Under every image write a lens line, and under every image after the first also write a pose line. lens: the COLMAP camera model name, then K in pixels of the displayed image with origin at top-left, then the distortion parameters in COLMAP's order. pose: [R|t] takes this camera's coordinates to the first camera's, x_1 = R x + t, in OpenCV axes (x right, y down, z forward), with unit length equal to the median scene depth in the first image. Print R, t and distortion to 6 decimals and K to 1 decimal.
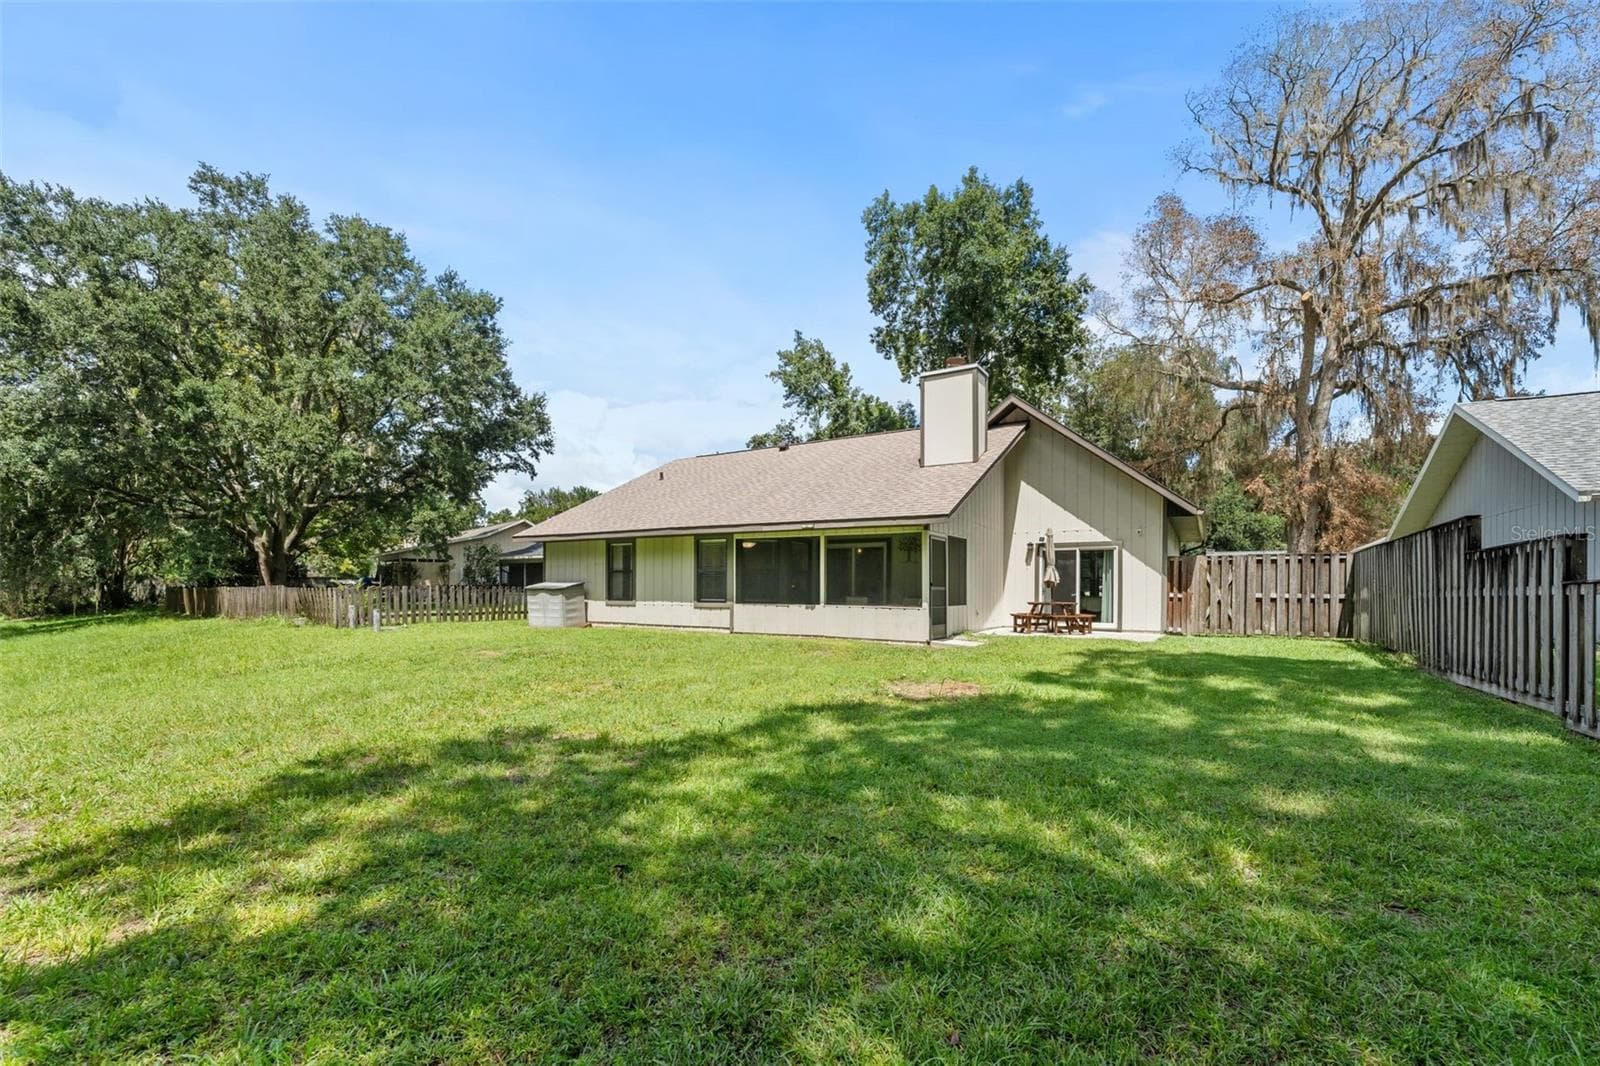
lens RADIAL K [[657.7, 0, 801.8], [0, 657.7, 598.6], [0, 0, 1]] dist [0.000651, -0.000542]
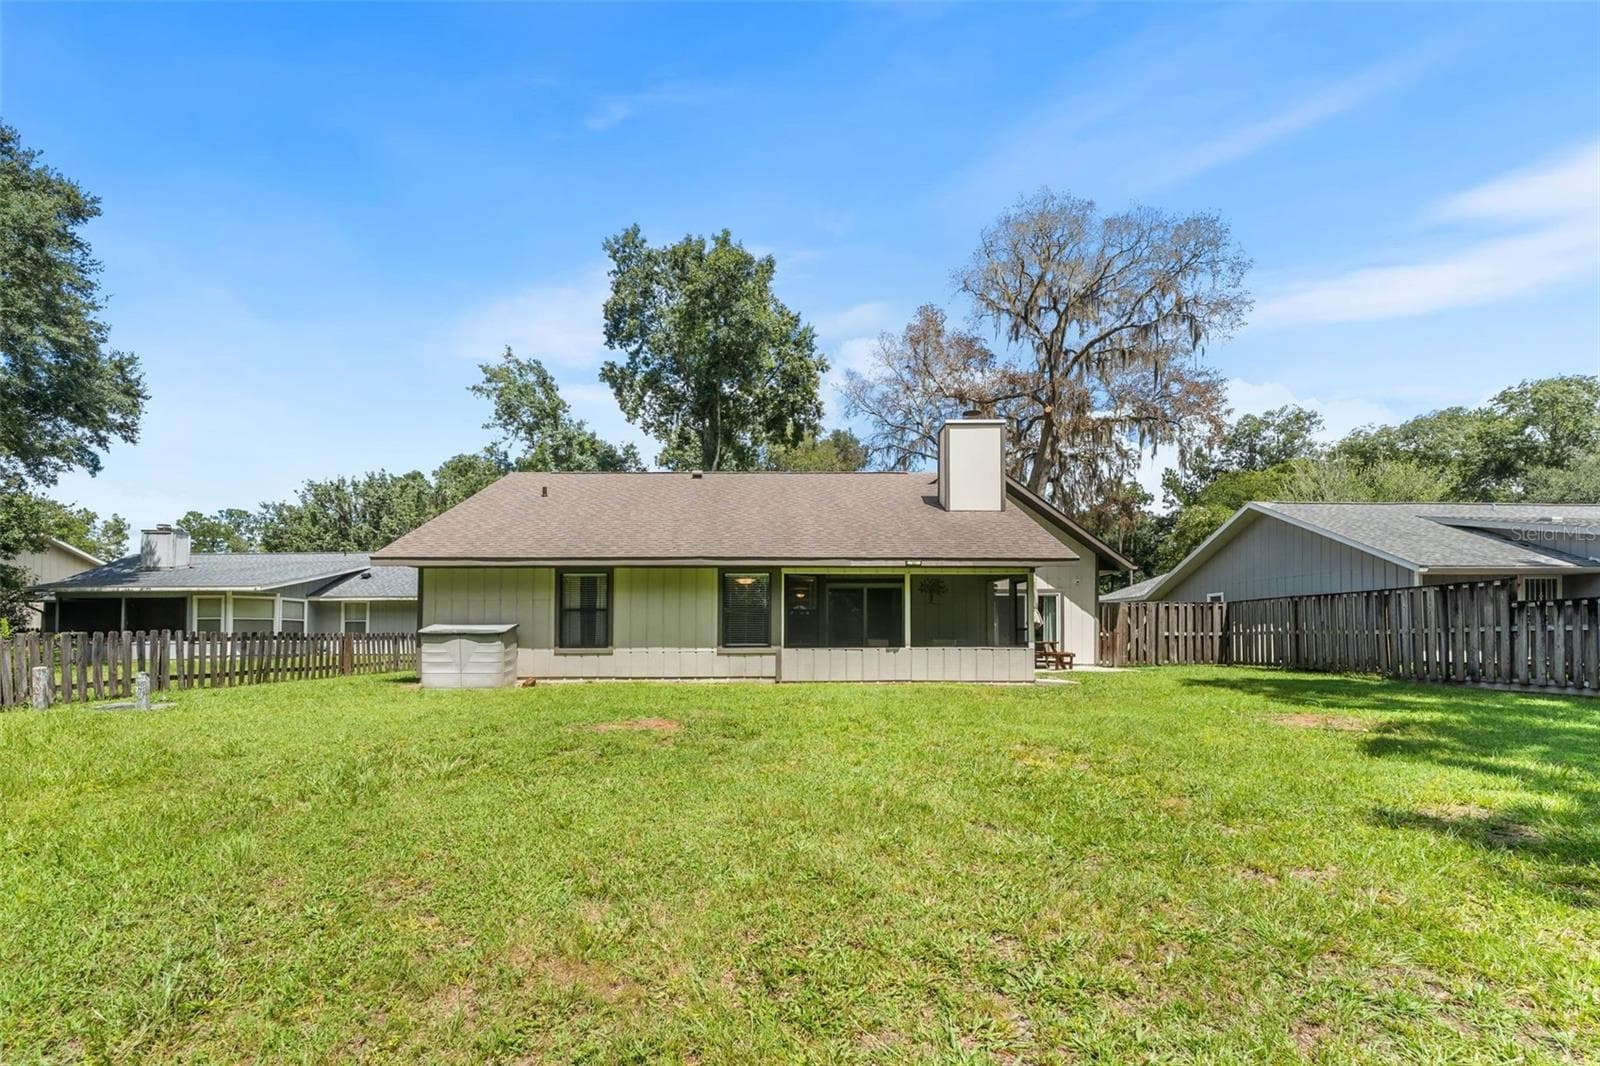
lens RADIAL K [[633.4, 0, 800.6], [0, 633.4, 631.7], [0, 0, 1]] dist [-0.001472, -0.000526]
pose [[0.855458, -0.005753, 0.517840, -0.483602], [0.014452, 0.999814, -0.012767, -0.003250], [-0.517670, 0.018406, 0.855382, 0.257670]]
